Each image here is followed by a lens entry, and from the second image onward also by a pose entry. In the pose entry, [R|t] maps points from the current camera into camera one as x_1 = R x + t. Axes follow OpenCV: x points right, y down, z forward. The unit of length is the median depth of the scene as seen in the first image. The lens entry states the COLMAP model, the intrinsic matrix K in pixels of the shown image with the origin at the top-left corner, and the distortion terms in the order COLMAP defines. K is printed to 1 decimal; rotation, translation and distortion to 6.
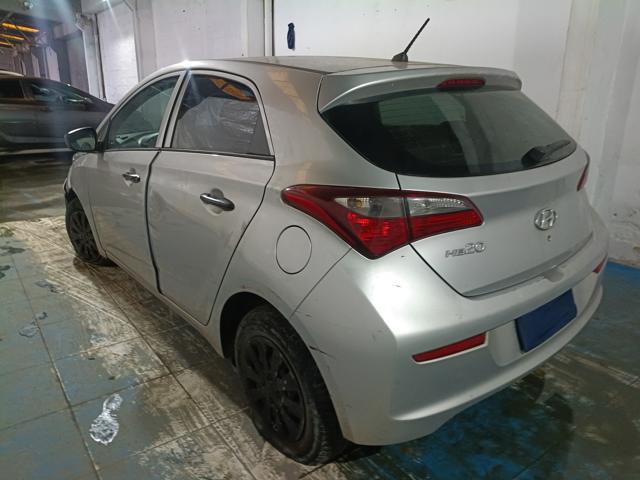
lens RADIAL K [[483.3, 0, 320.0], [0, 483.3, 240.0], [0, 0, 1]] dist [-0.028433, 0.013876]
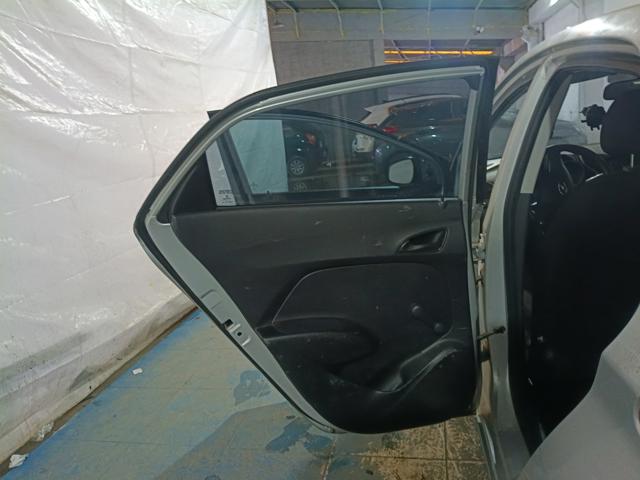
lens RADIAL K [[468.9, 0, 332.8], [0, 468.9, 239.4], [0, 0, 1]] dist [0.050850, -0.078873]
pose [[0.660750, 0.095590, -0.744494, 0.000385], [-0.108344, 0.993617, 0.031420, -0.023774], [0.742745, 0.059901, 0.666889, 0.080565]]
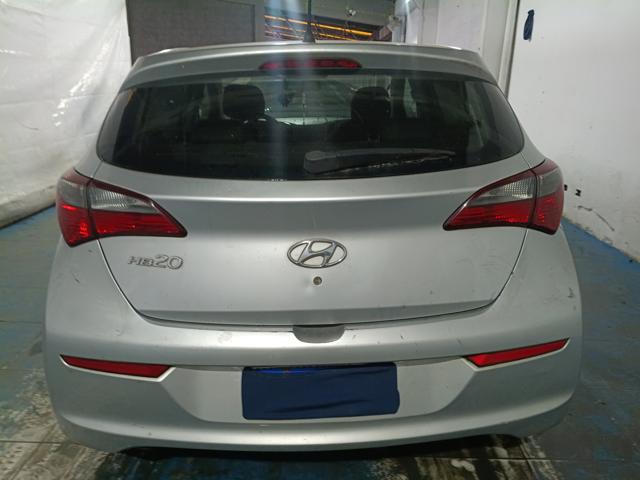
lens RADIAL K [[483.3, 0, 320.0], [0, 483.3, 240.0], [0, 0, 1]] dist [-0.028433, 0.013876]
pose [[0.778477, 0.197551, -0.595774, 0.122324], [-0.196763, 0.978143, 0.067236, -0.015186], [0.596035, 0.064884, 0.800333, 0.057962]]
